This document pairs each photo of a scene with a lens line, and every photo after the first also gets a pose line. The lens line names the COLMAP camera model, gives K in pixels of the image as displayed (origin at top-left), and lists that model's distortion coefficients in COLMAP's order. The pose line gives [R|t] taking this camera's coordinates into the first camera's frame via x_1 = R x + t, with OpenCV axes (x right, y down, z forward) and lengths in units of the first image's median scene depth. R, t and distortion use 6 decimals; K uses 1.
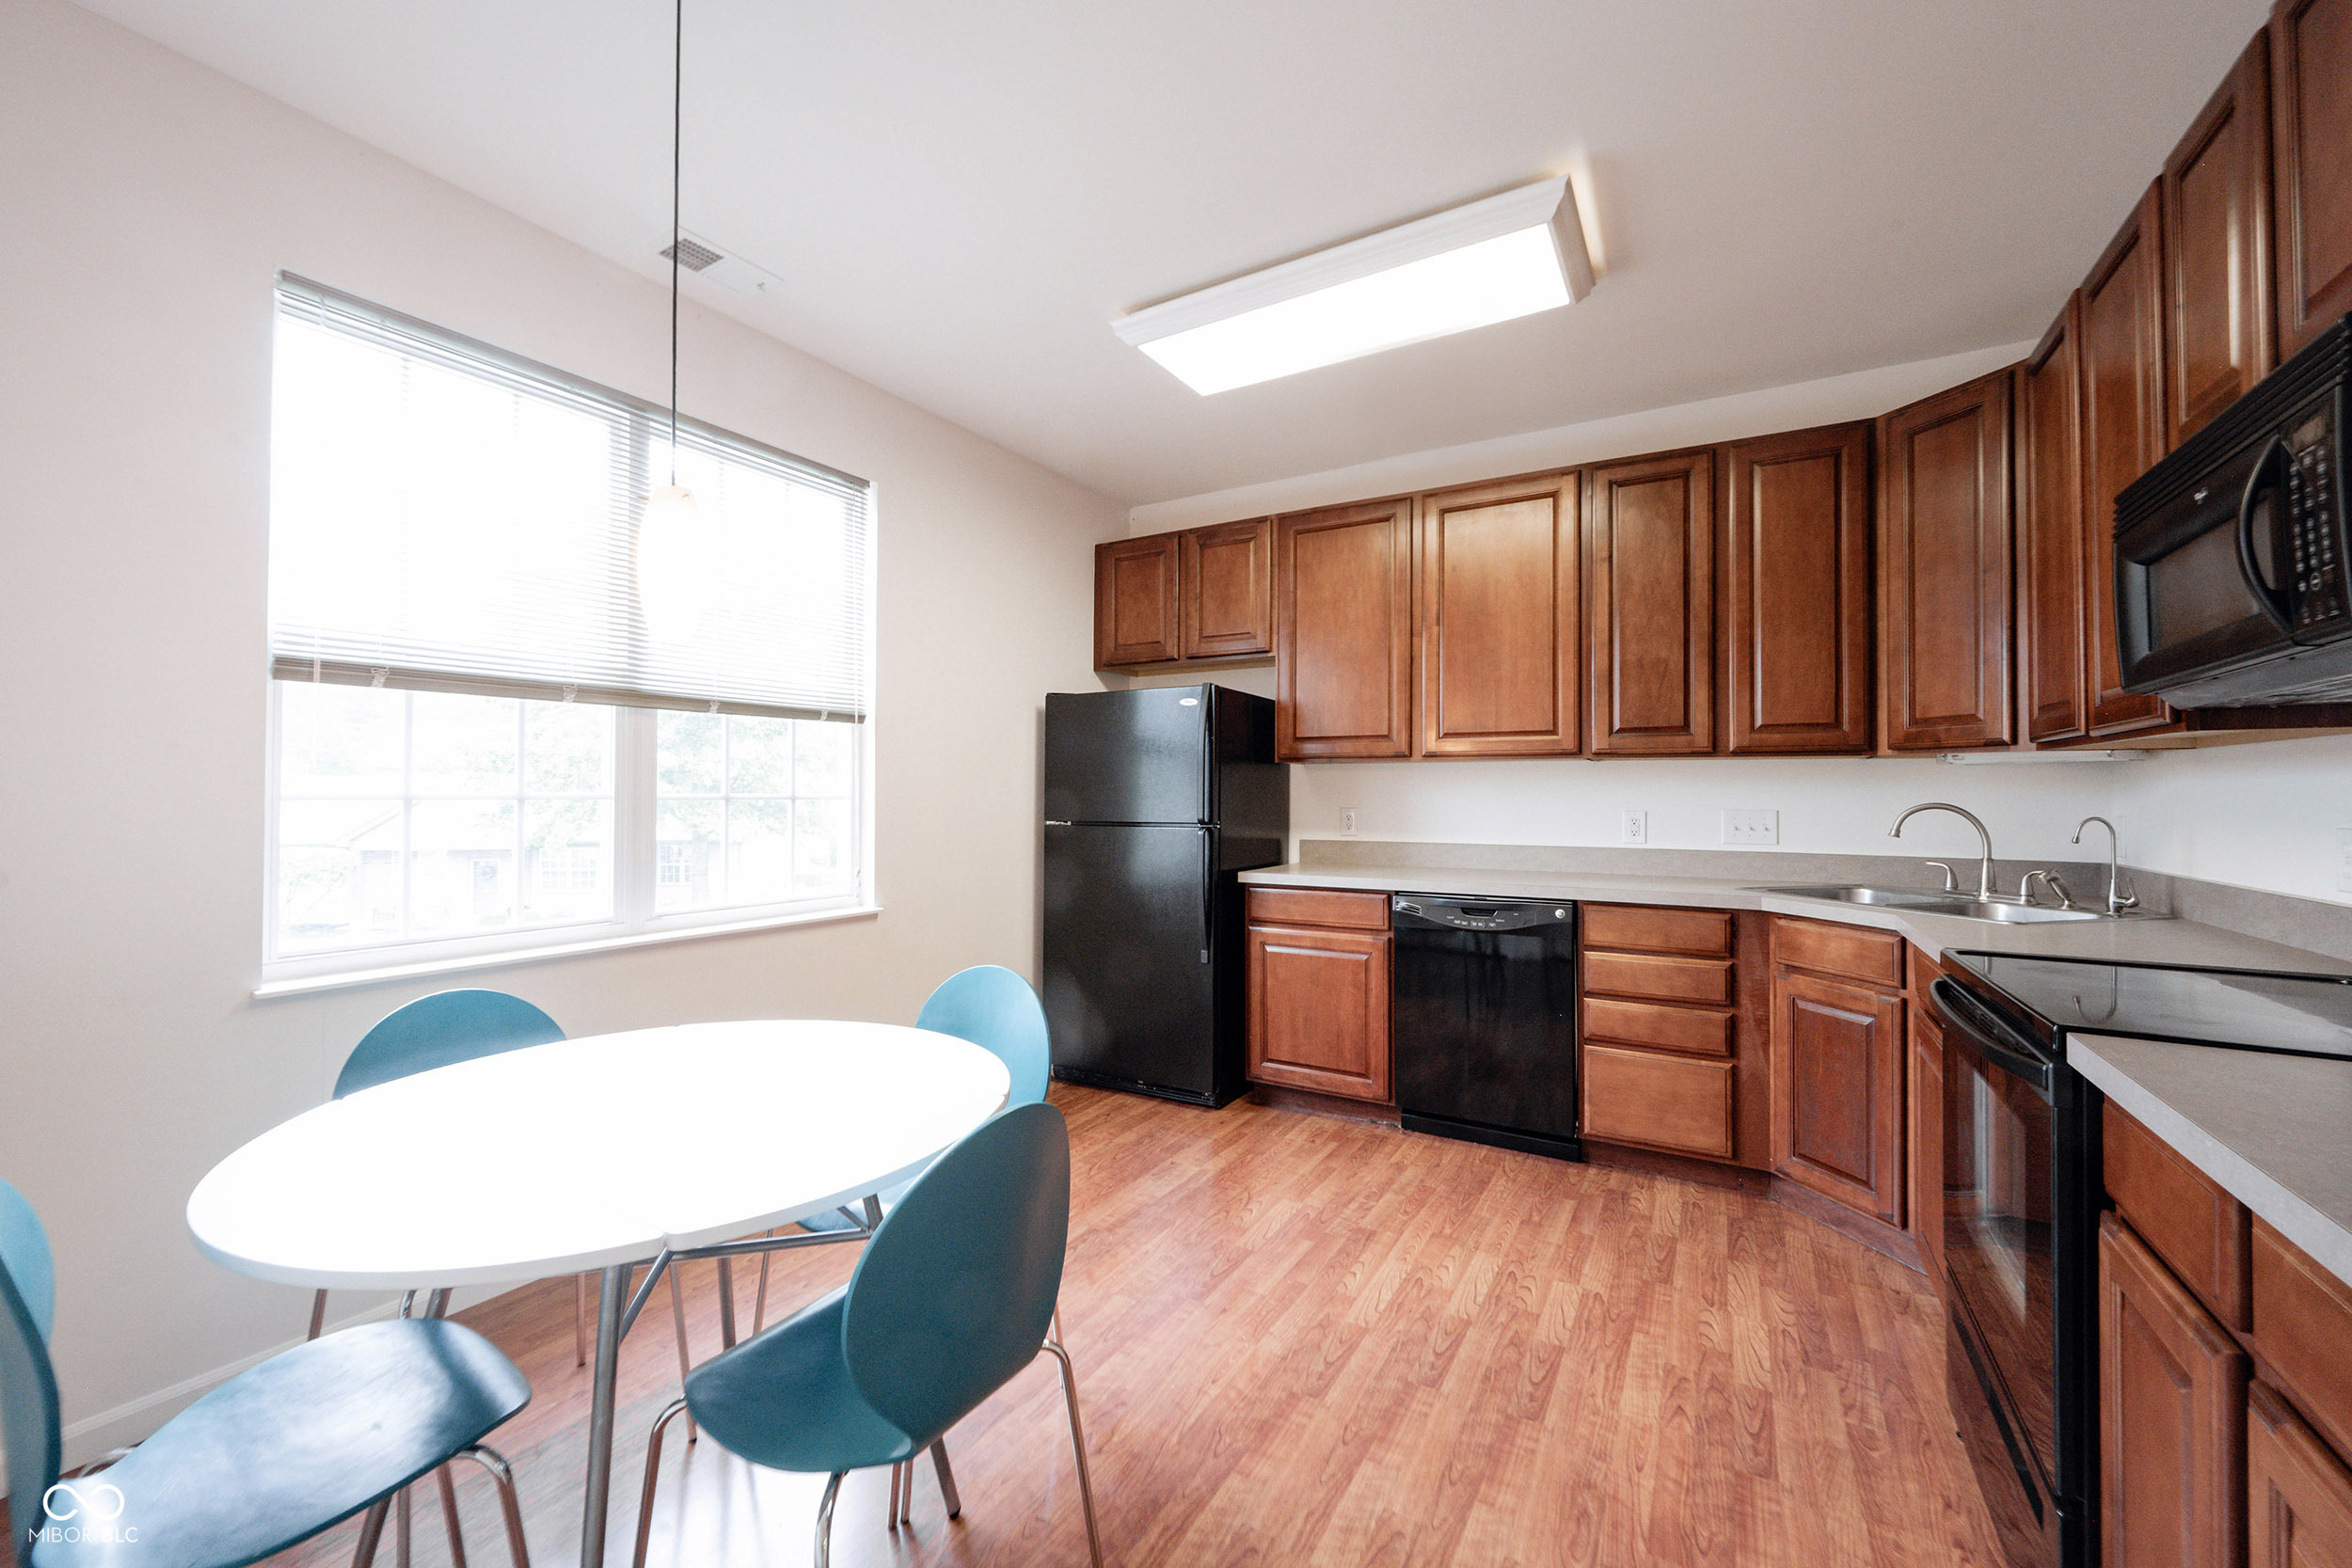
lens RADIAL K [[927.5, 0, 1169.4], [0, 927.5, 781.6], [0, 0, 1]] dist [-0.000918, -0.000303]
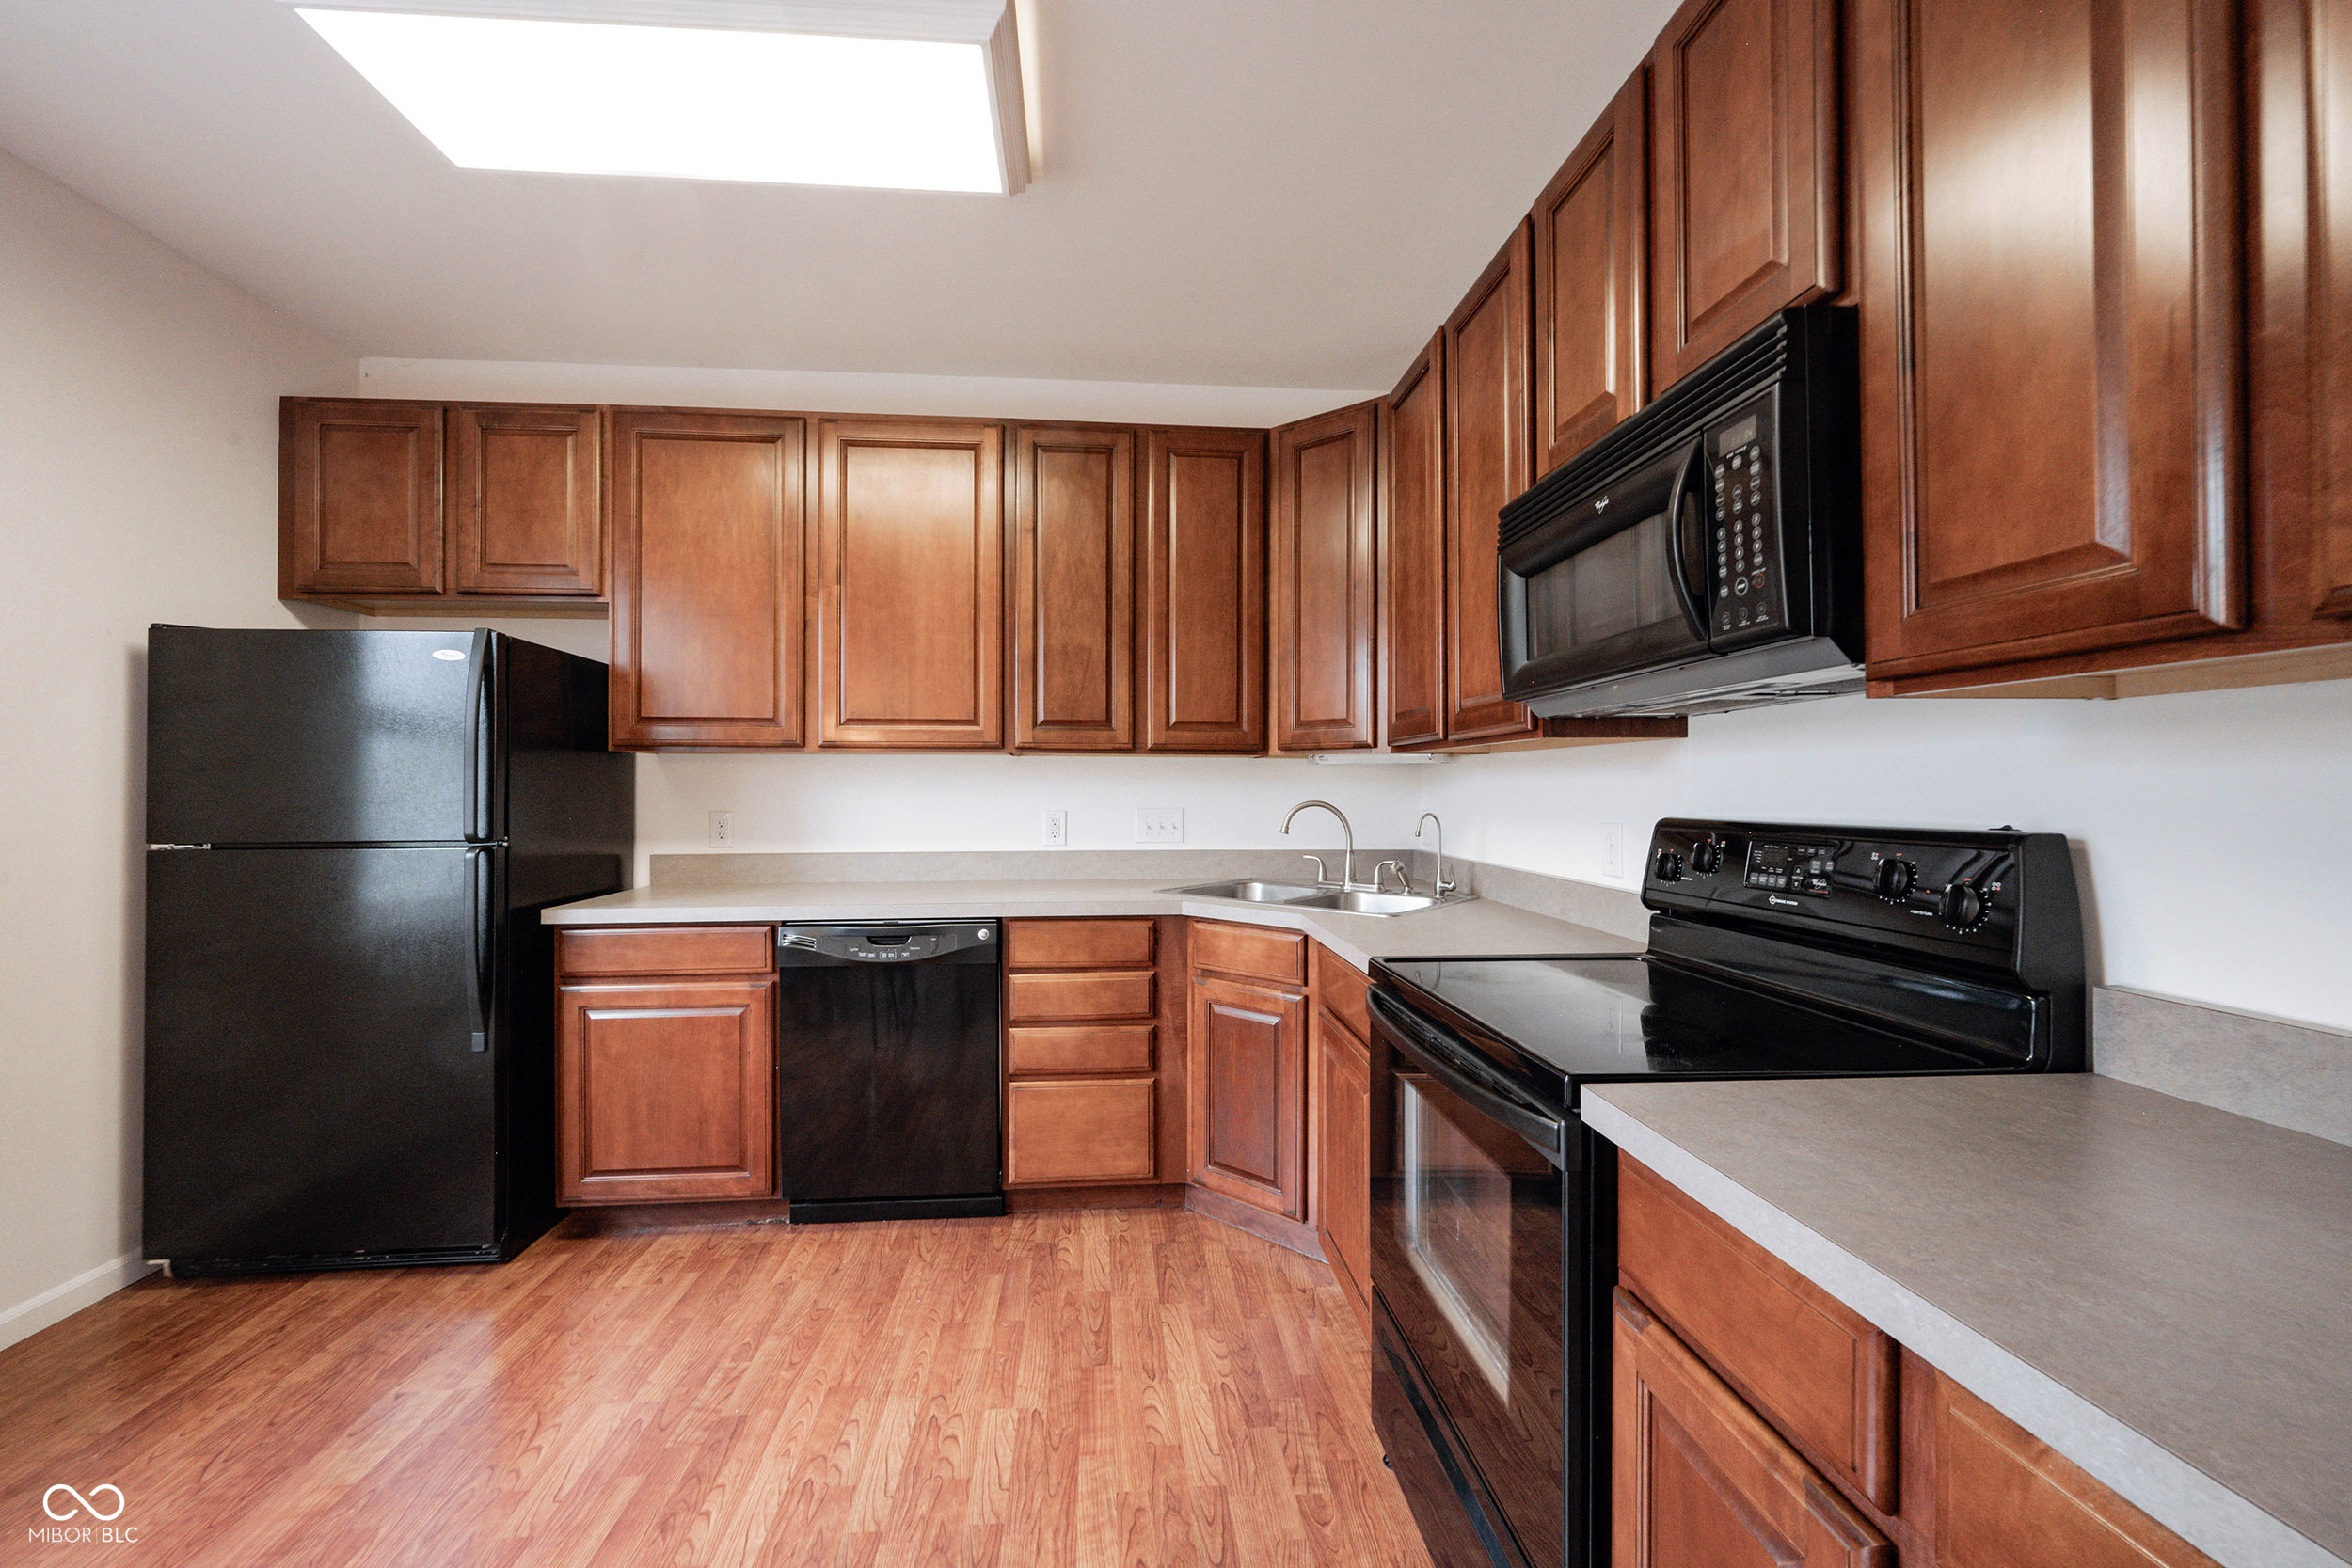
lens RADIAL K [[926.5, 0, 1168.6], [0, 926.5, 786.1], [0, 0, 1]] dist [0.000312, -0.000150]
pose [[0.814057, -0.002657, 0.580779, 0.069271], [-0.004961, 0.999921, 0.011529, -0.005000], [-0.580764, -0.012266, 0.813980, 0.222672]]
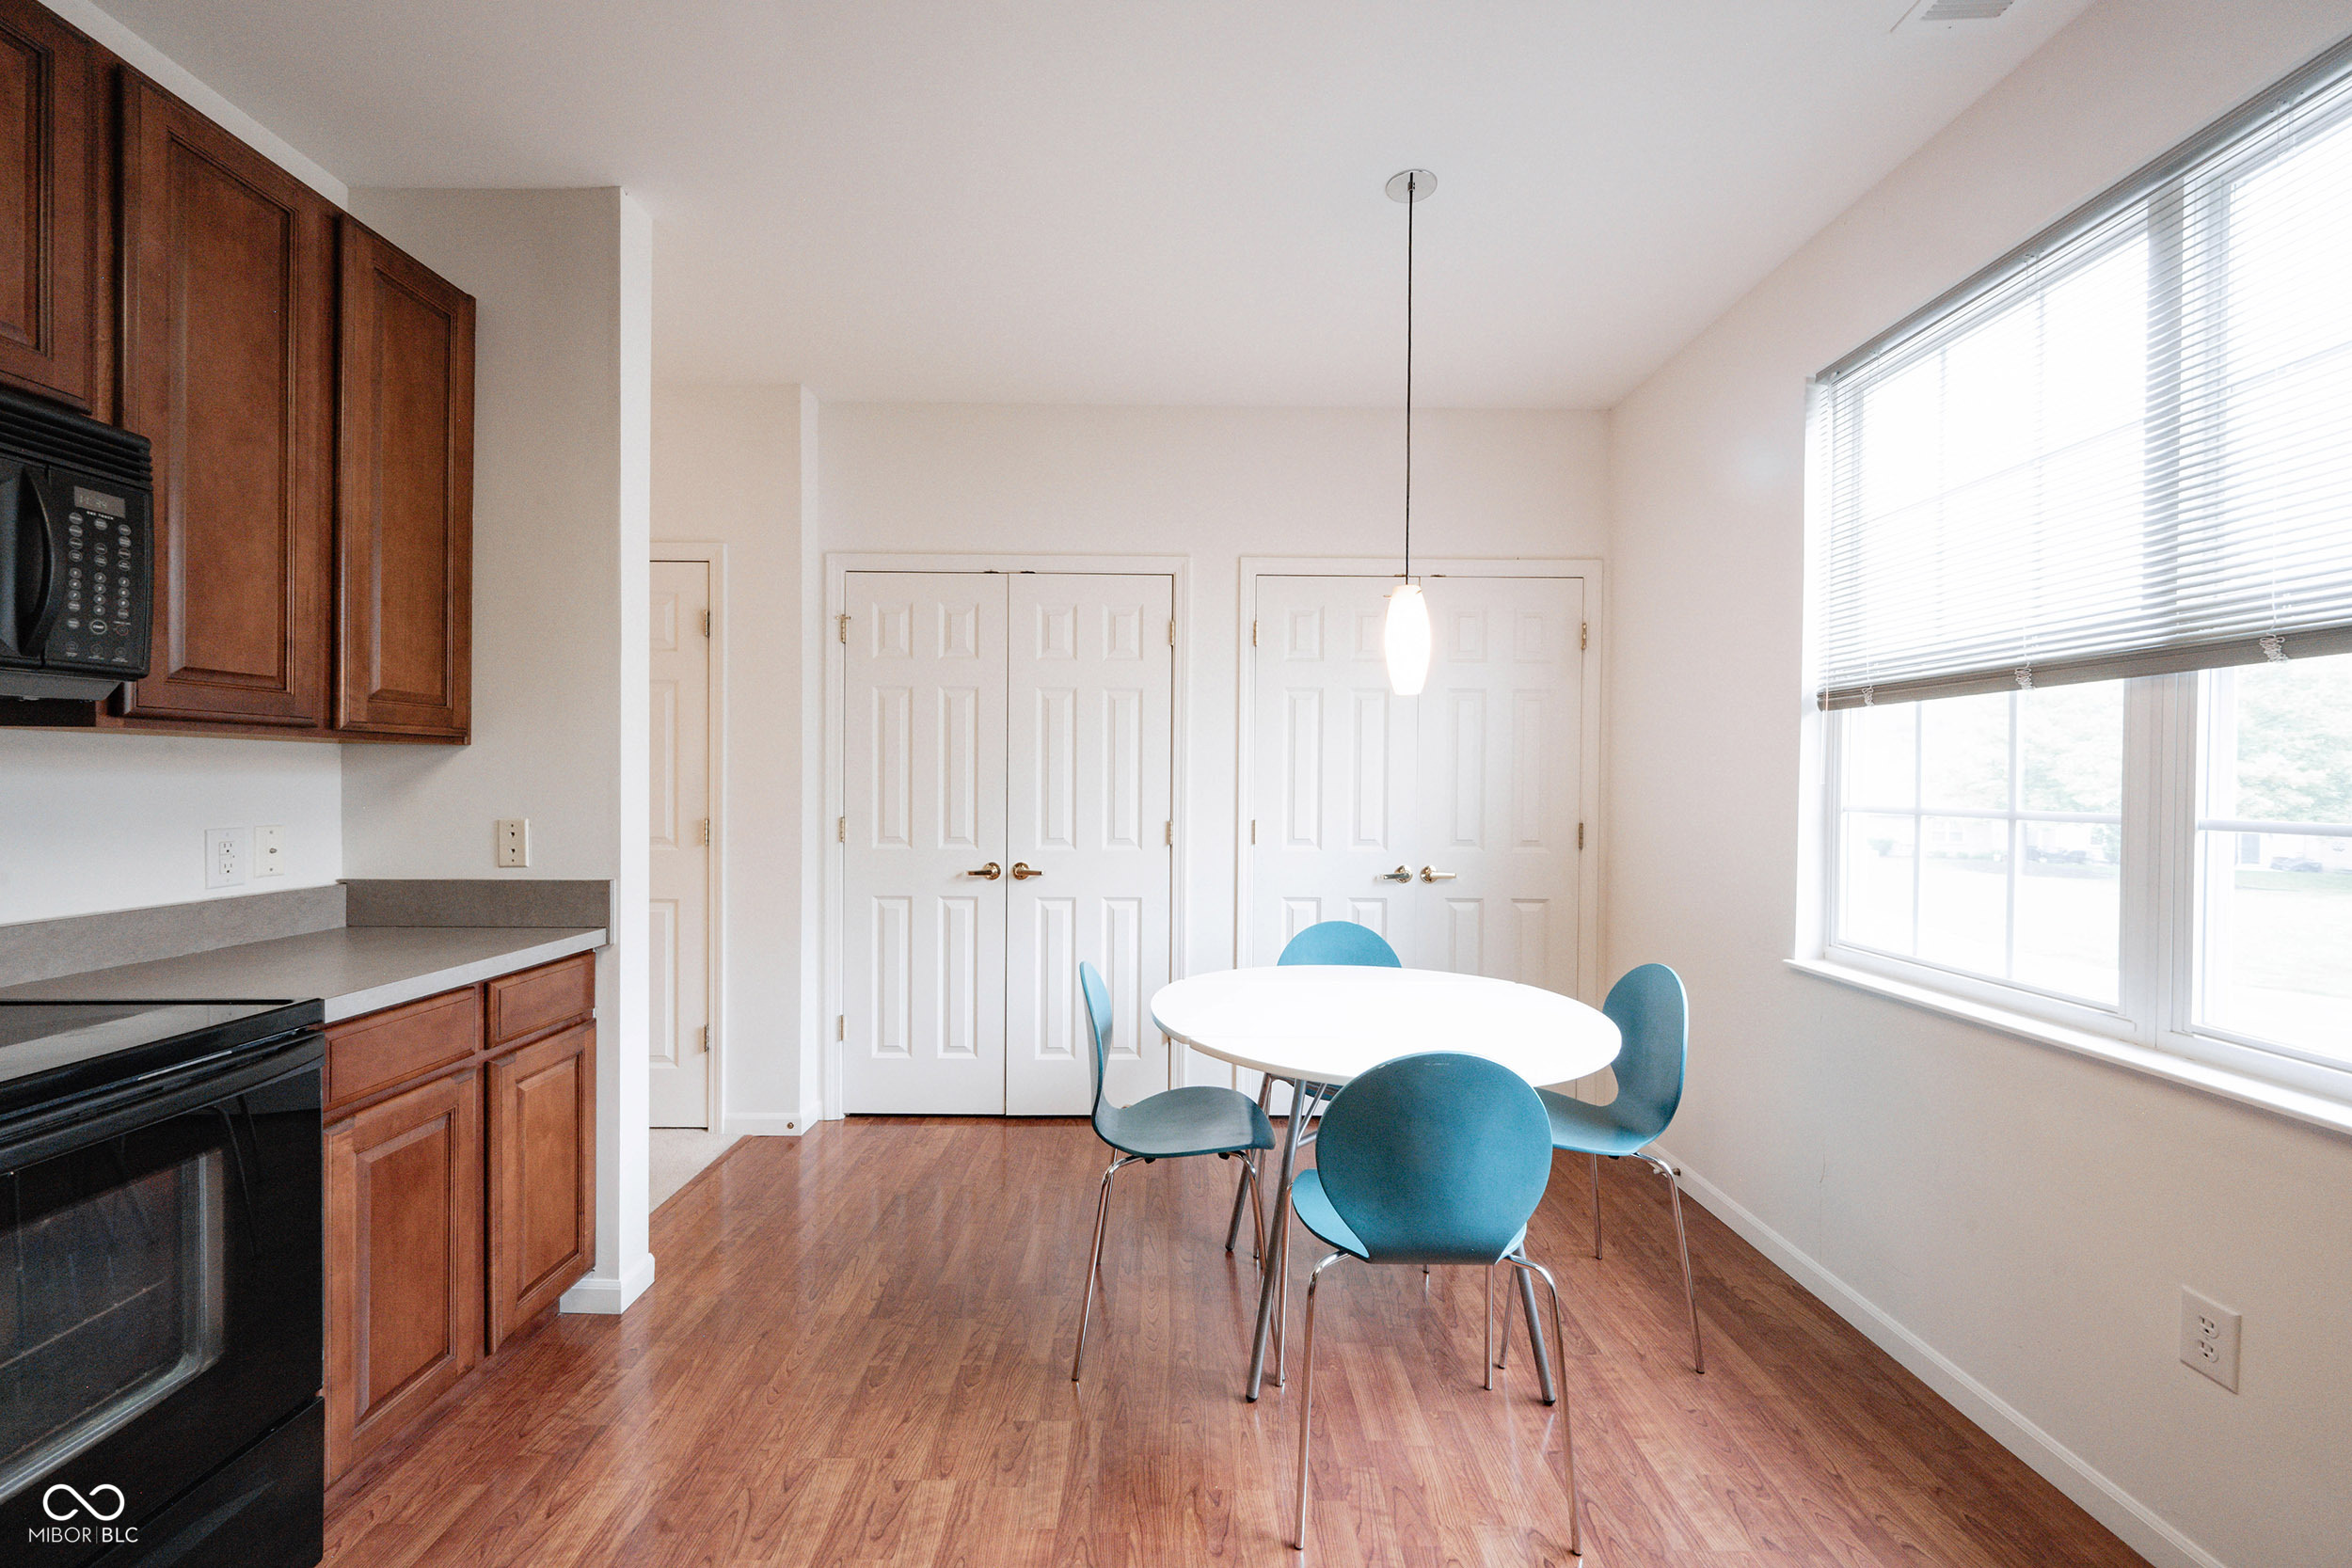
lens RADIAL K [[923.1, 0, 1170.3], [0, 923.1, 784.5], [0, 0, 1]] dist [0.000215, 0.000285]
pose [[-0.856367, -0.005564, -0.516337, 0.270881], [-0.001283, 0.999962, -0.008647, -0.001833], [0.516366, -0.006742, -0.856342, 1.107020]]
